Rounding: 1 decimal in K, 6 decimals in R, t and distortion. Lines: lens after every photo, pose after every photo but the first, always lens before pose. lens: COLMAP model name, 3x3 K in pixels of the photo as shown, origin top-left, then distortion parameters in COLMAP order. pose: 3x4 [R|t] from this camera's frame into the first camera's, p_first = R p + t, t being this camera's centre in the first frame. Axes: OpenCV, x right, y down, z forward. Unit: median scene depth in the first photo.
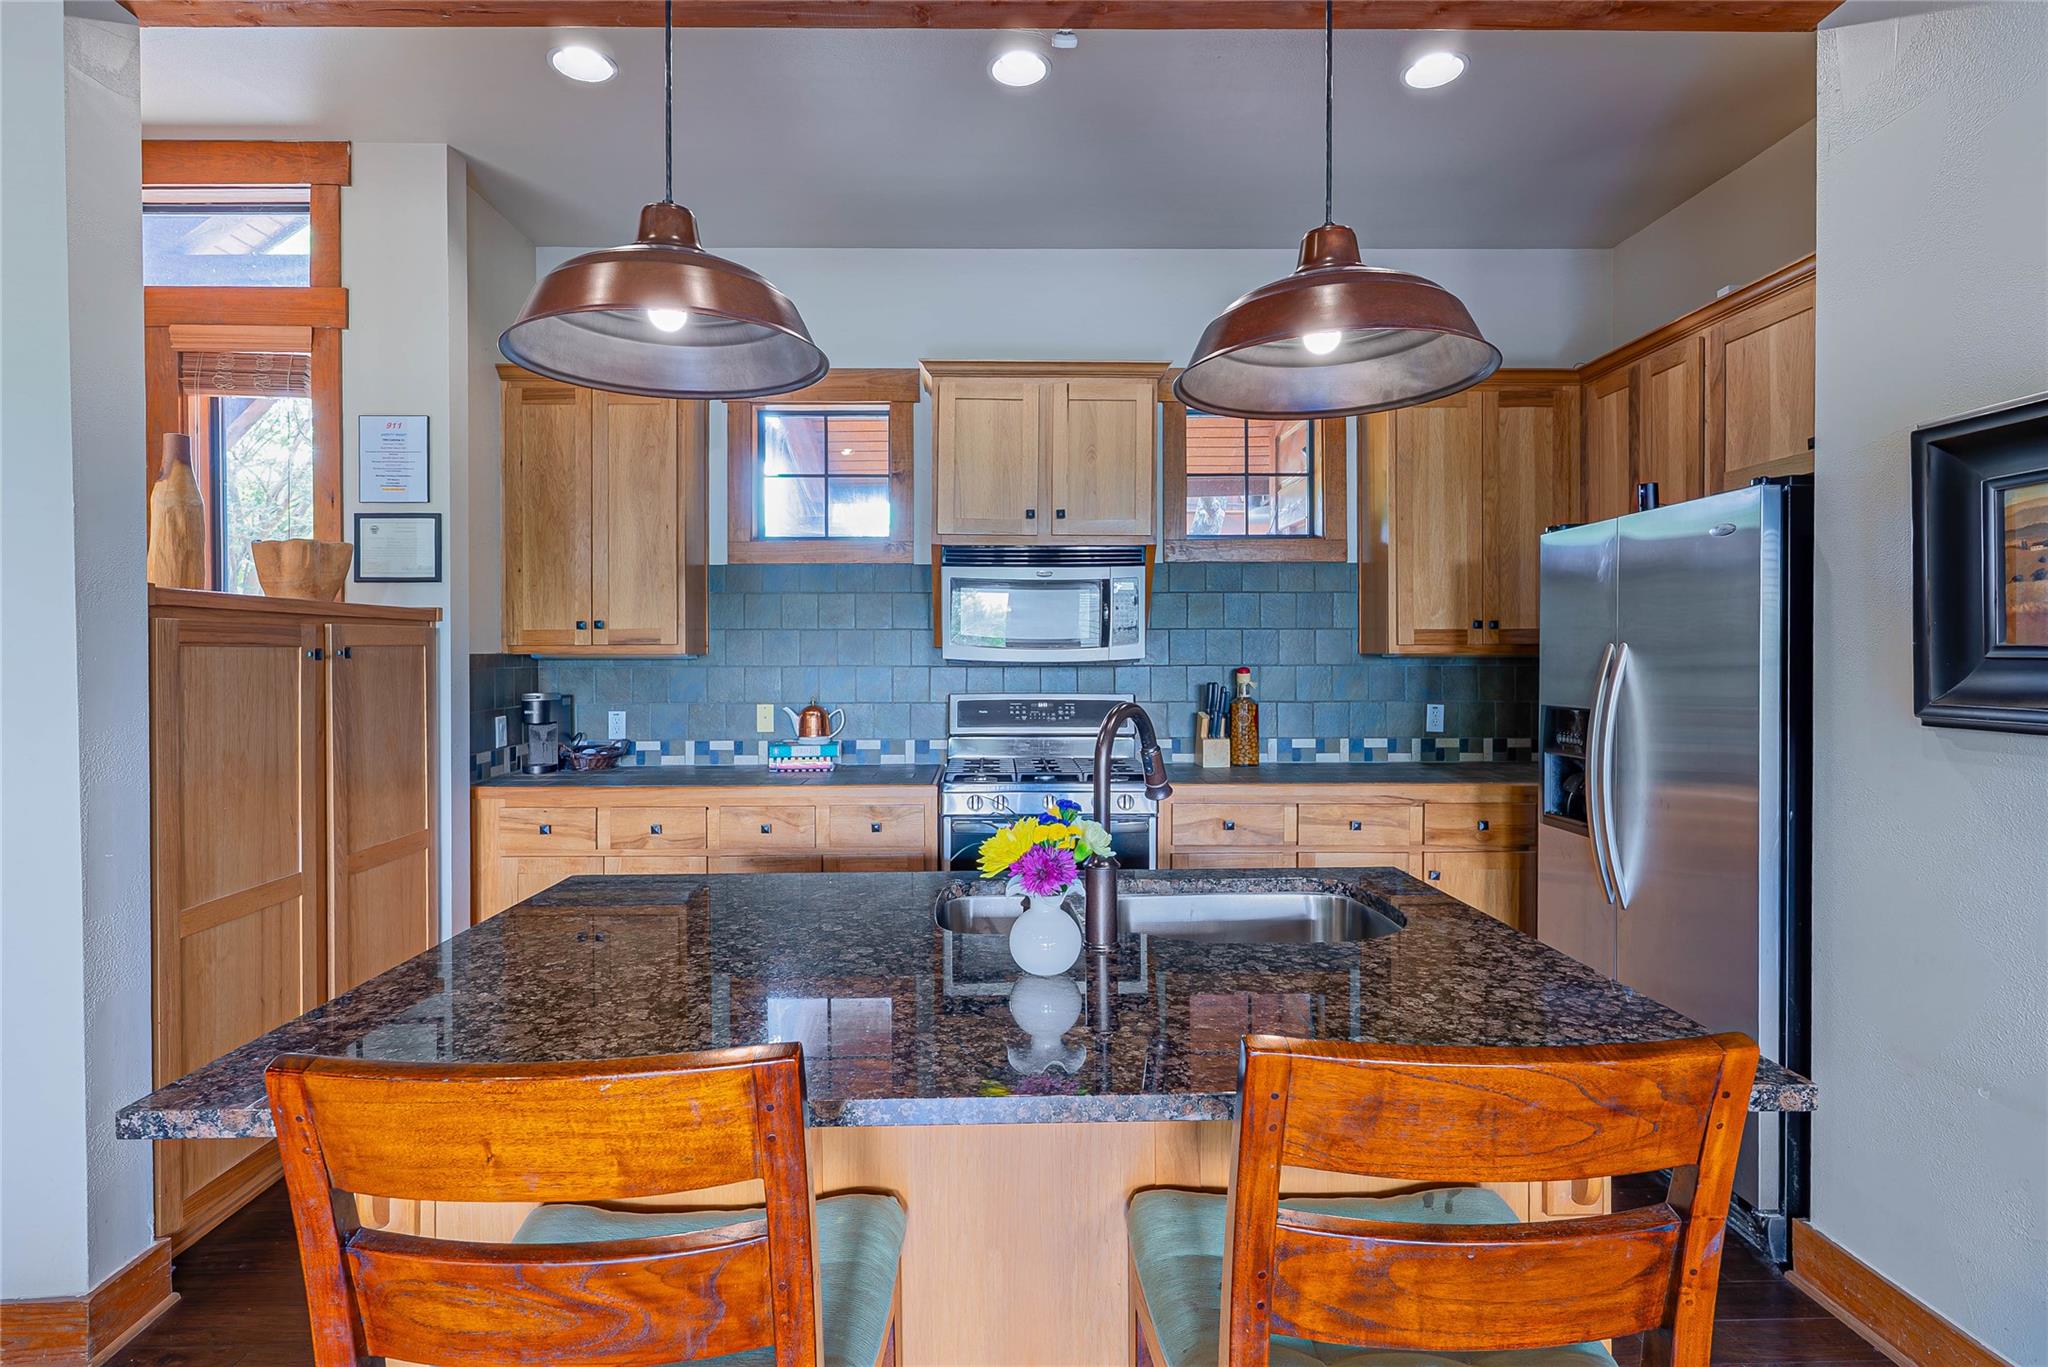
lens RADIAL K [[1000.8, 0, 1019.1], [0, 1000.8, 658.1], [0, 0, 1]] dist [0.001507, 0.000730]
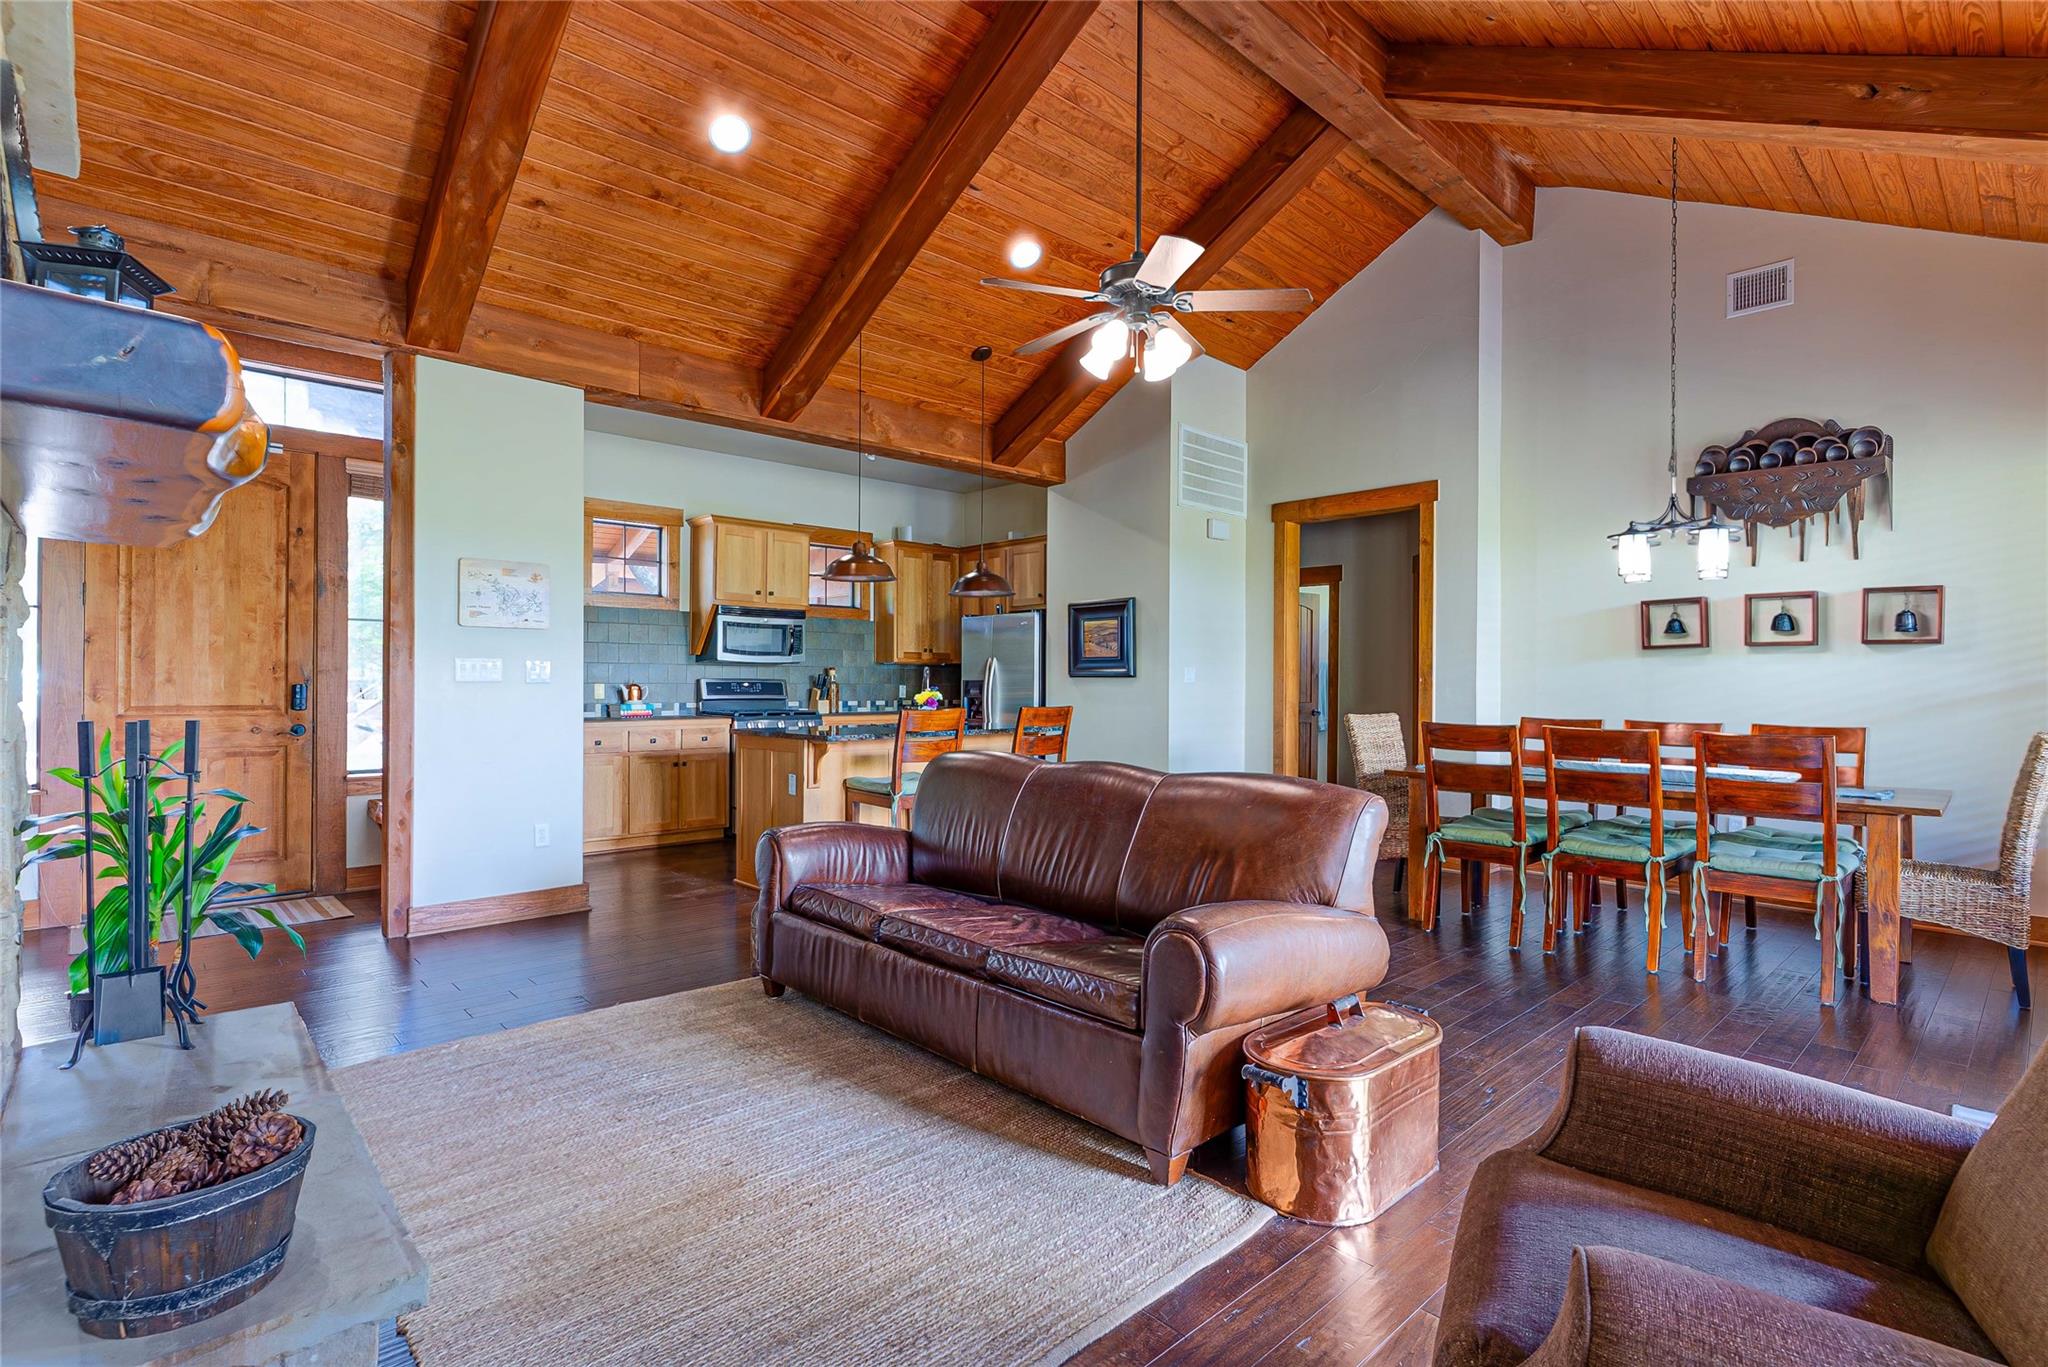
lens RADIAL K [[964.9, 0, 1024.0], [0, 964.9, 683.5], [0, 0, 1]] dist [-0.000063, -0.000107]
pose [[0.746385, 0.004320, 0.665501, -0.915380], [-0.002935, 0.999991, -0.003199, 0.052921], [-0.665508, 0.000434, 0.746390, -0.891956]]
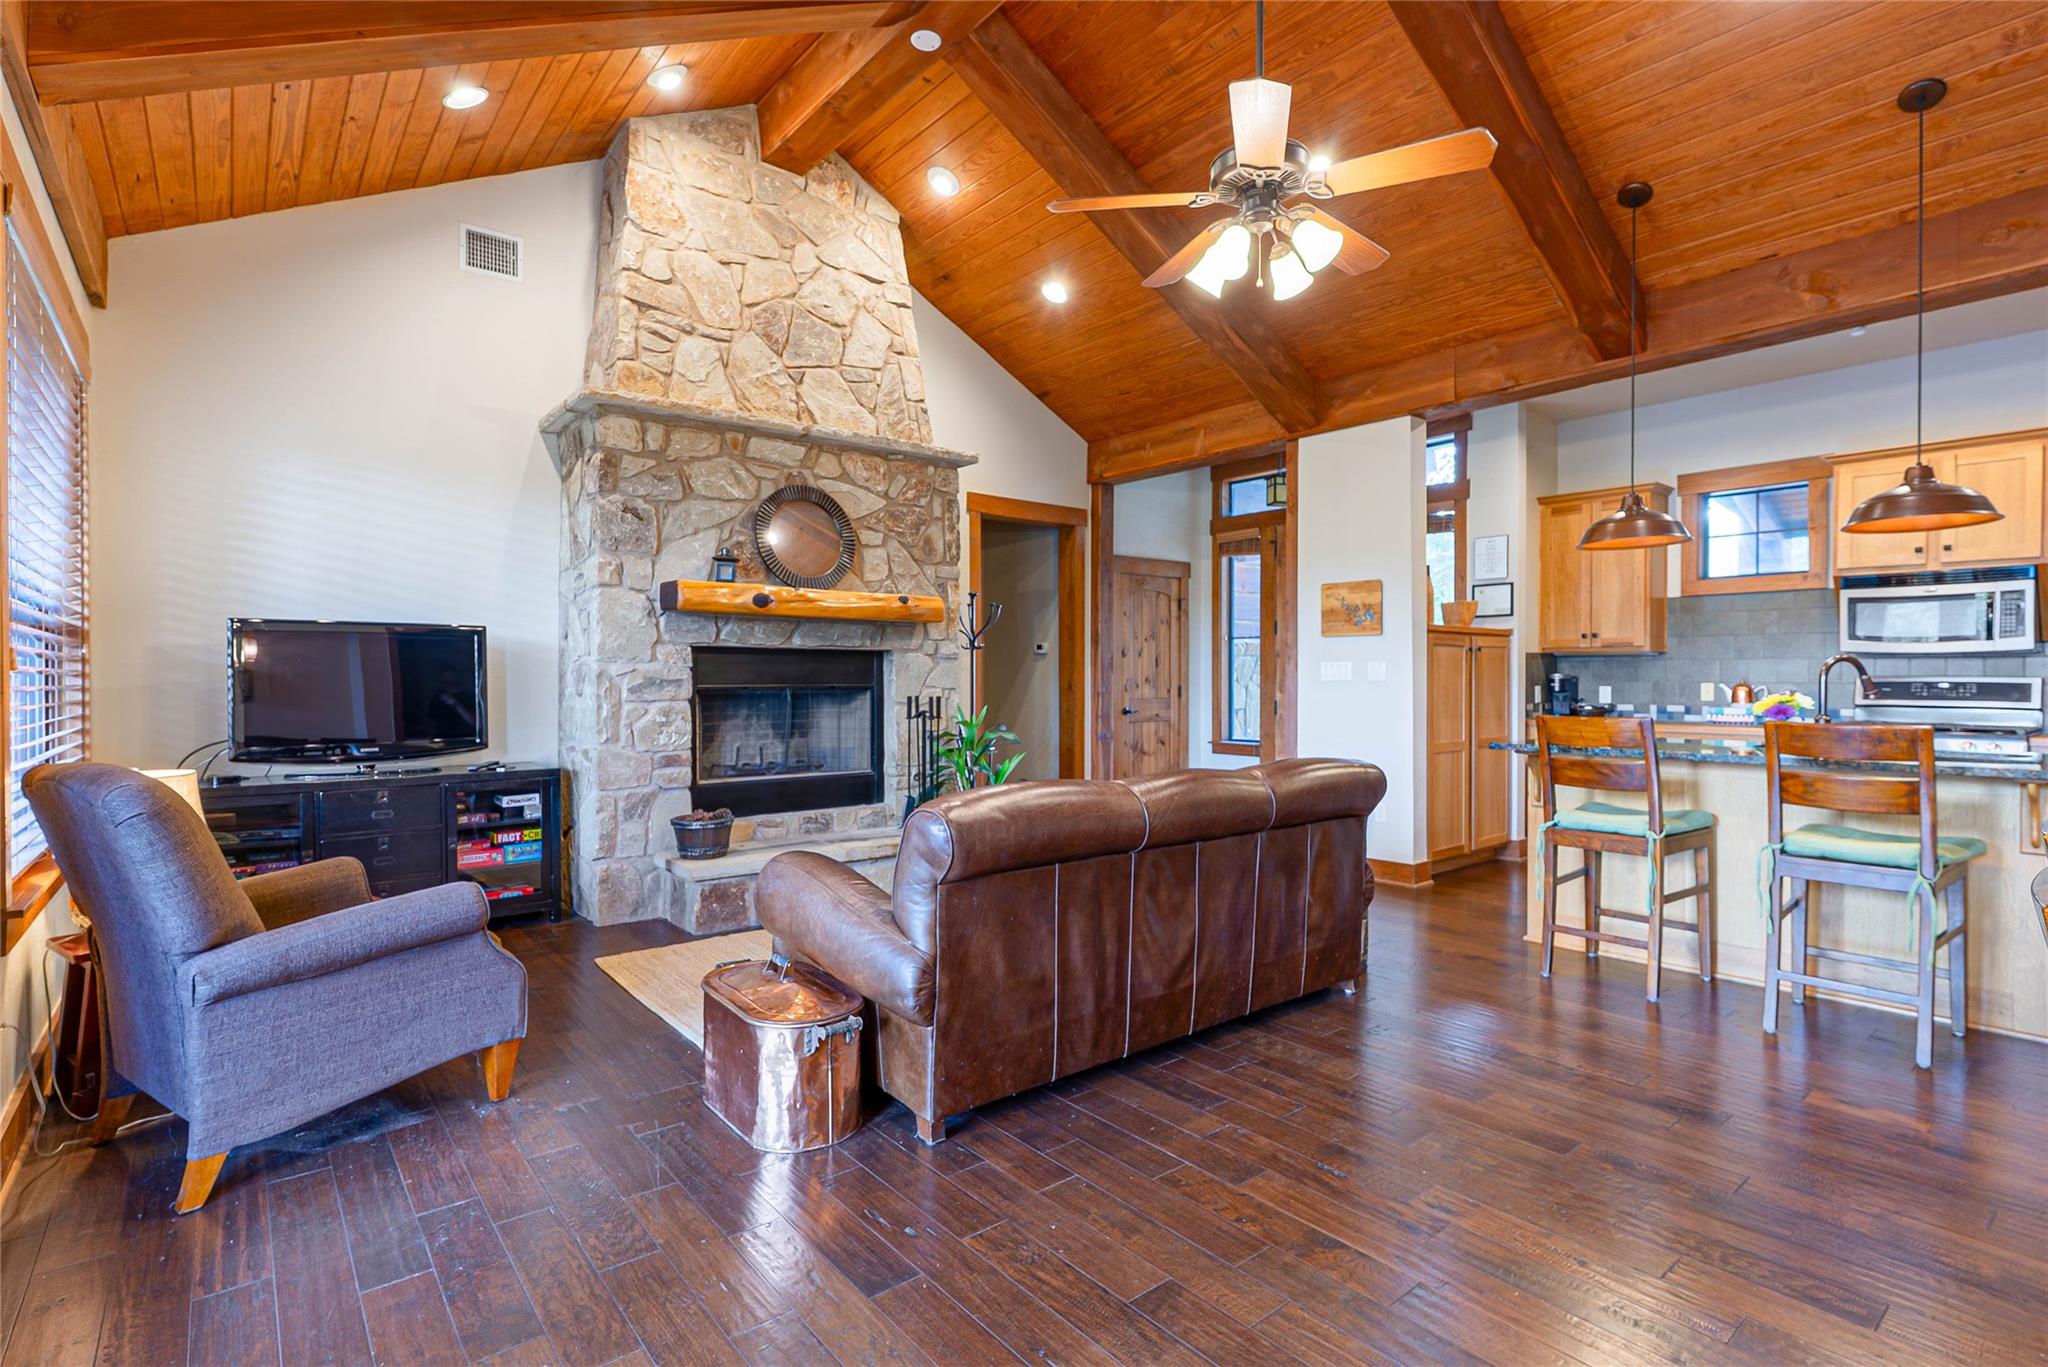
lens RADIAL K [[978.8, 0, 1023.9], [0, 978.8, 678.4], [0, 0, 1]] dist [0.003297, -0.000324]
pose [[0.618049, 0.004788, -0.786125, 0.320875], [-0.007671, 0.999971, 0.000060, 0.050286], [0.786103, 0.005993, 0.618067, -0.871705]]
